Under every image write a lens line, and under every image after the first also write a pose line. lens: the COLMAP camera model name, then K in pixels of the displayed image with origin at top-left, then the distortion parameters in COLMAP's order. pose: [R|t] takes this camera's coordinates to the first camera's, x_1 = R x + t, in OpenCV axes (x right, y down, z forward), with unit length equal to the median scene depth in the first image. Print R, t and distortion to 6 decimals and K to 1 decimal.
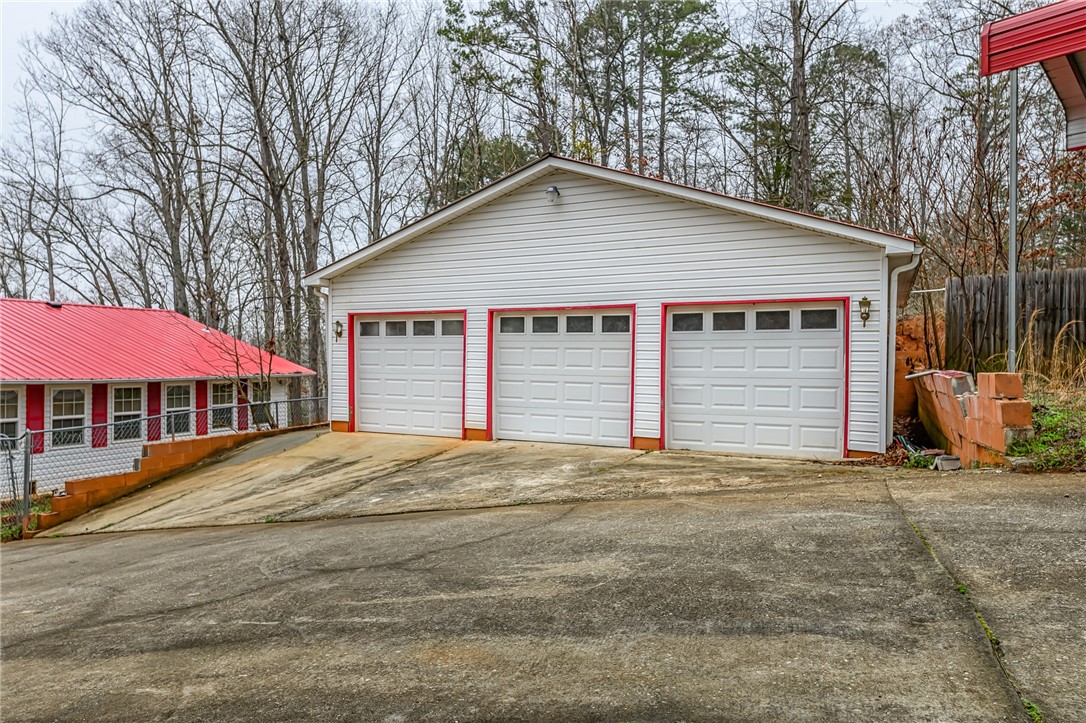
lens RADIAL K [[715.0, 0, 543.0], [0, 715.0, 361.5], [0, 0, 1]] dist [0.001505, -0.000446]
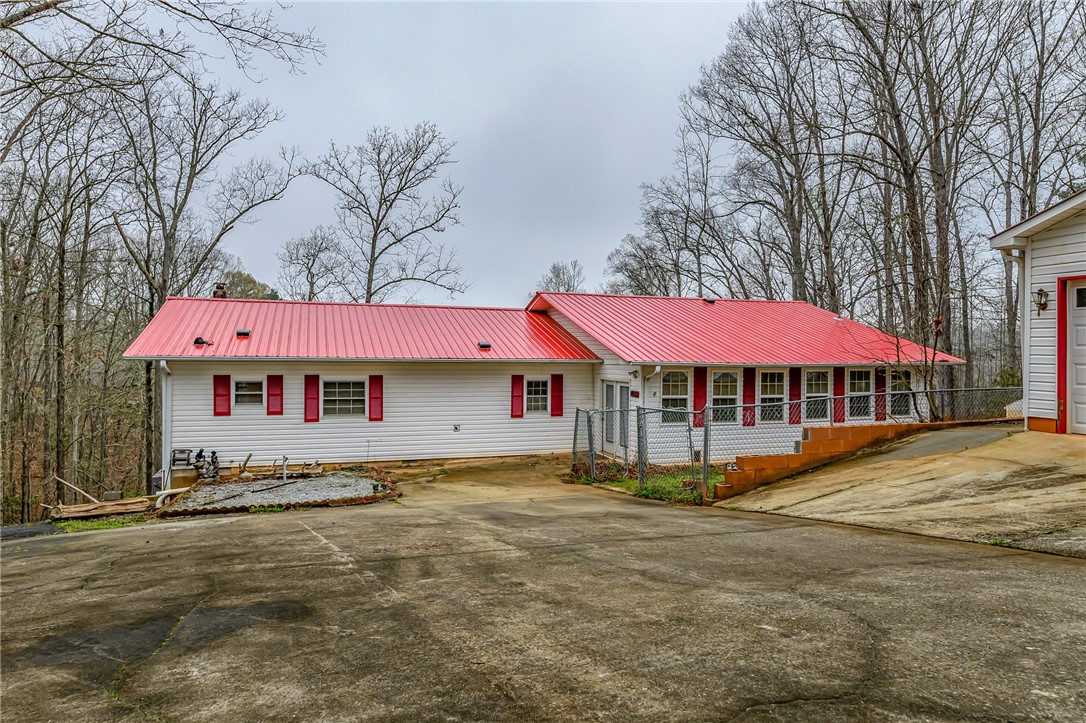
lens RADIAL K [[675.3, 0, 543.0], [0, 675.3, 361.5], [0, 0, 1]] dist [0.000796, 0.000191]
pose [[0.679817, 0.012196, -0.733281, -0.079781], [-0.005422, 0.999918, 0.011605, 0.011334], [0.733362, -0.003913, 0.679827, 0.071904]]
